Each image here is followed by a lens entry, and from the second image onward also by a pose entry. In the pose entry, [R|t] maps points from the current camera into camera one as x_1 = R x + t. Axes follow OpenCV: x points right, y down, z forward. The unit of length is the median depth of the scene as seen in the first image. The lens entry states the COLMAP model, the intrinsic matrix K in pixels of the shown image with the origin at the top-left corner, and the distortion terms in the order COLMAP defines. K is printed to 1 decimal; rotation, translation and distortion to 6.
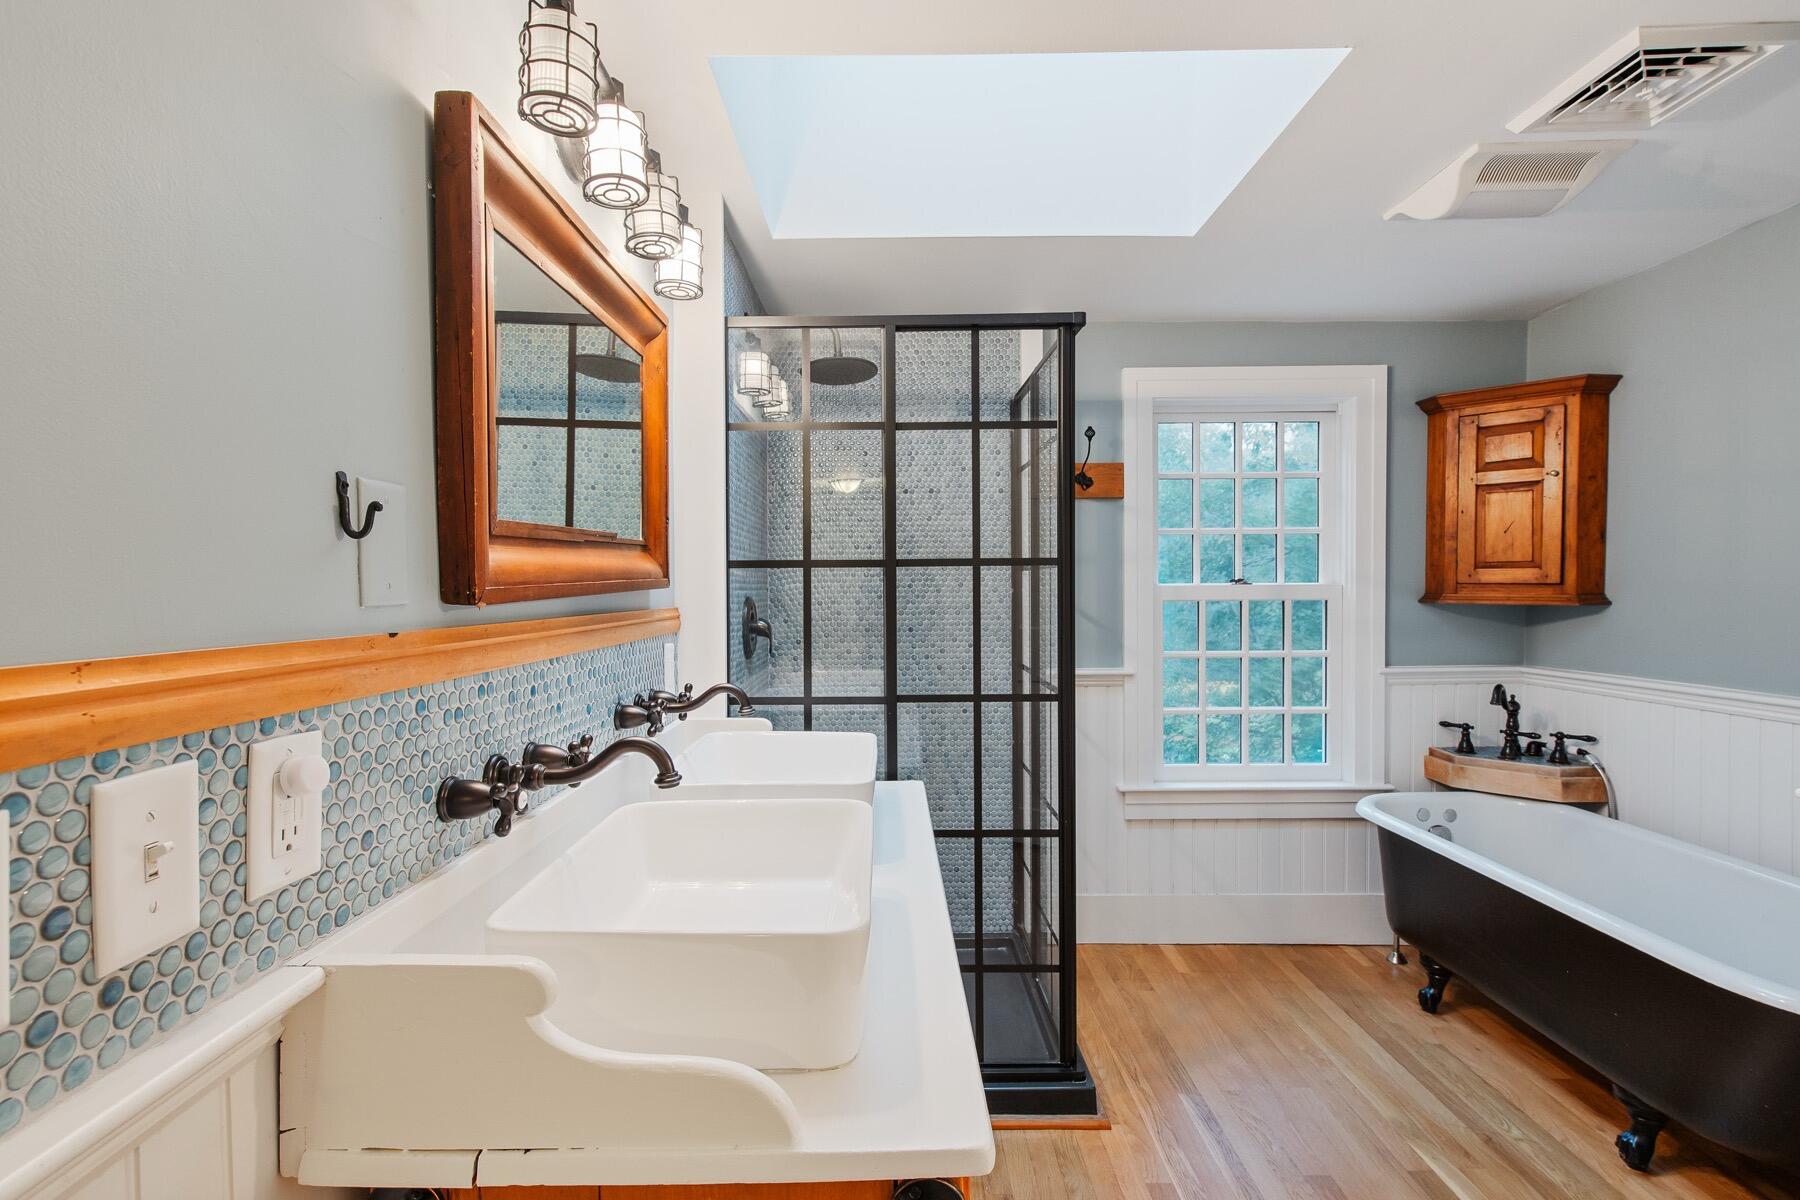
lens RADIAL K [[822.1, 0, 900.0], [0, 822.1, 600.0], [0, 0, 1]] dist [0.001335, -0.000227]
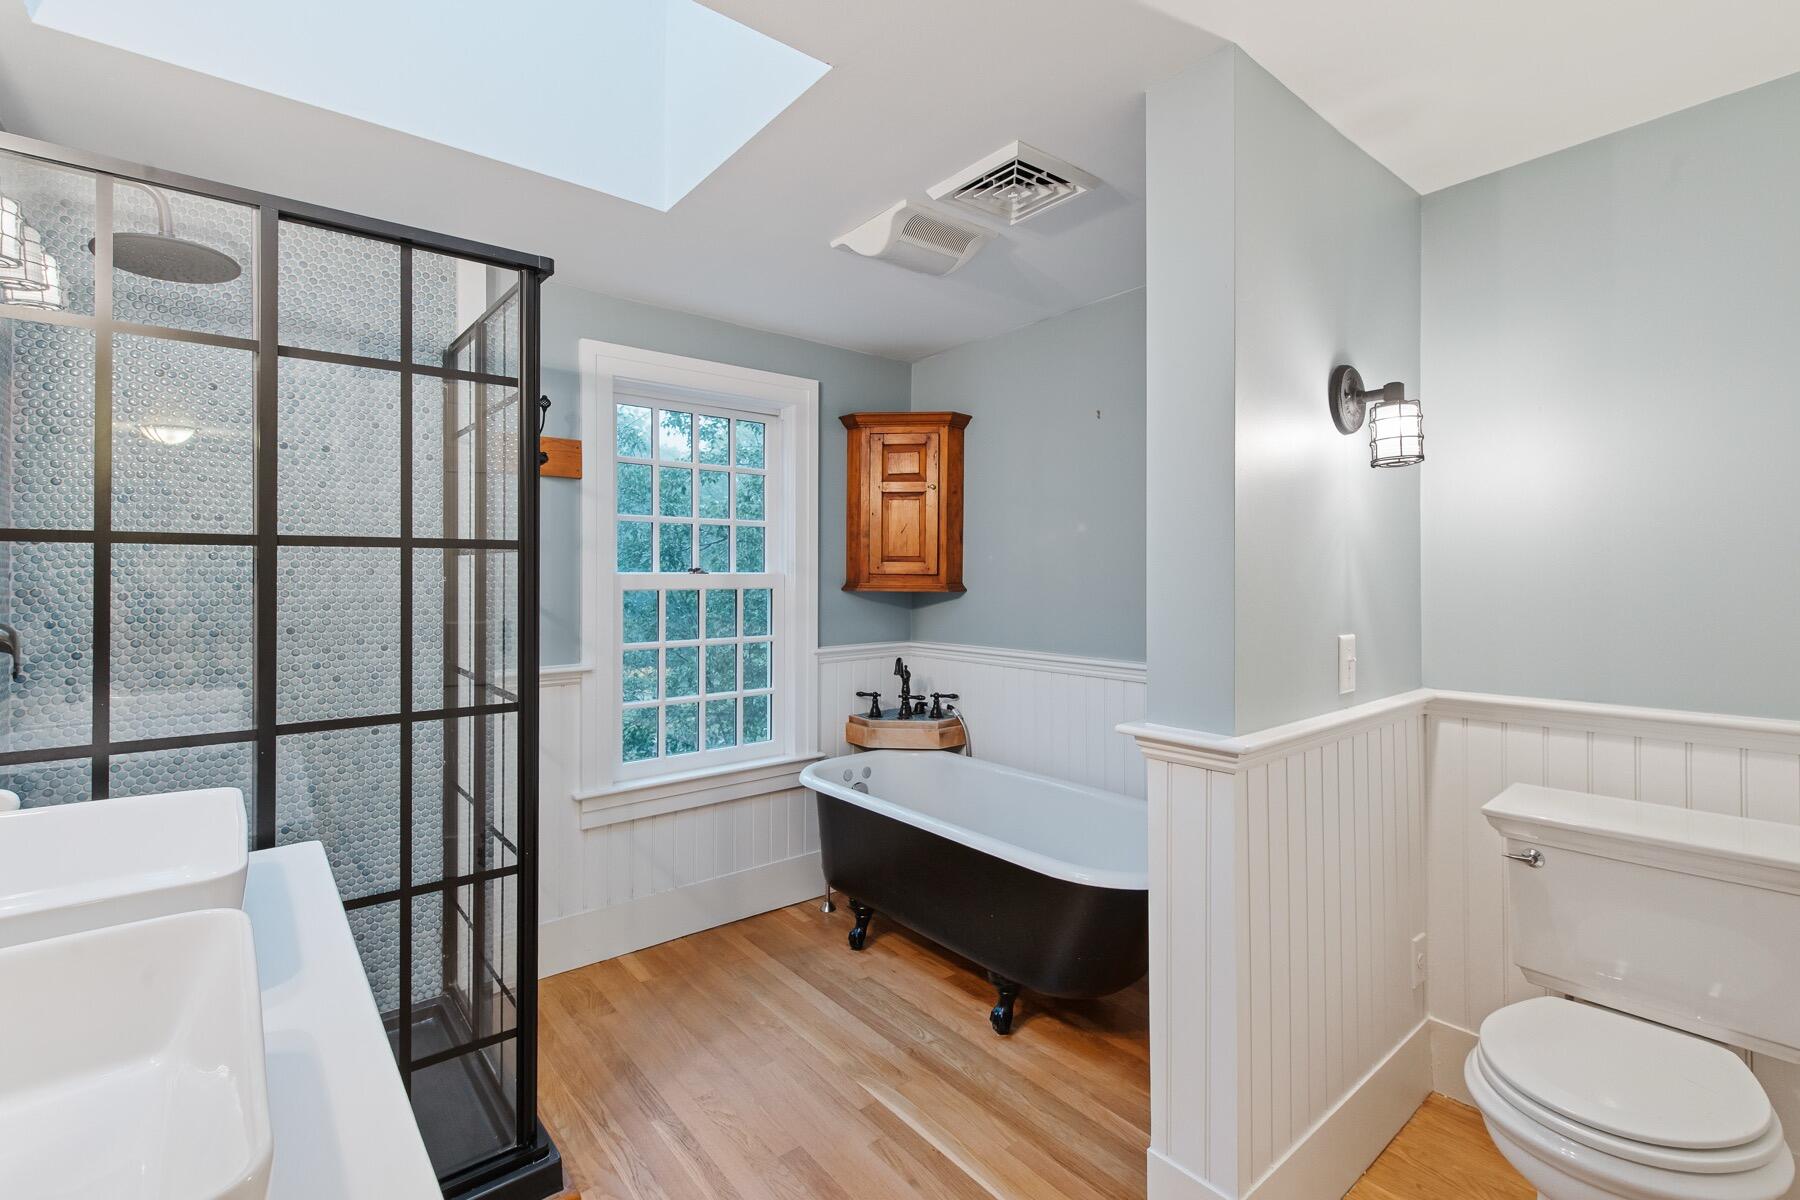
lens RADIAL K [[813.6, 0, 904.8], [0, 813.6, 572.4], [0, 0, 1]] dist [0.012985, -0.005383]
pose [[0.782856, 0.007804, 0.622154, -0.013117], [0.004535, 0.999823, -0.018247, -0.001127], [-0.622186, 0.017106, 0.782682, 0.069727]]
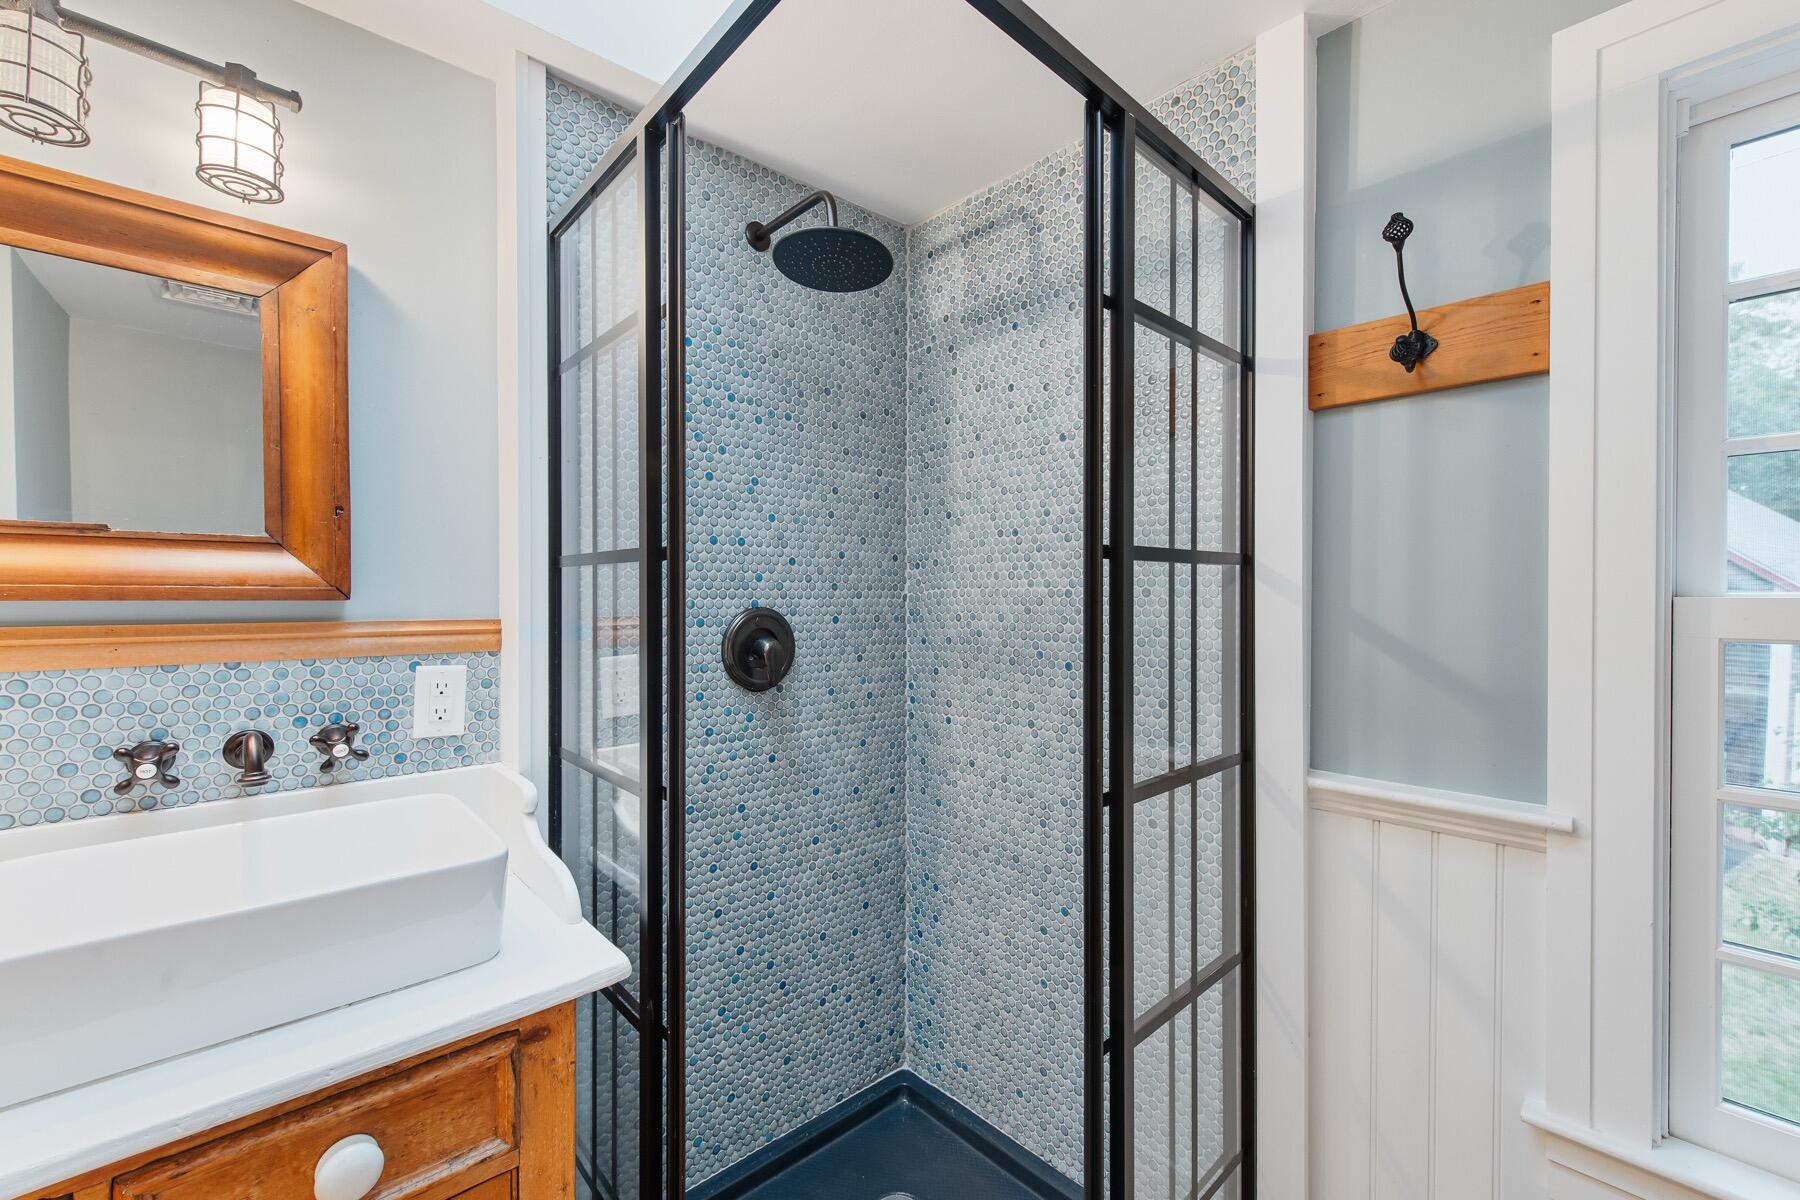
lens RADIAL K [[744.5, 0, 900.0], [0, 744.5, 600.0], [0, 0, 1]] dist [-0.000506, -0.000271]
pose [[0.666081, 0.014397, -0.745741, 0.364806], [-0.016627, 0.999852, 0.004452, -0.014130], [0.745694, 0.009434, 0.666222, 0.593173]]
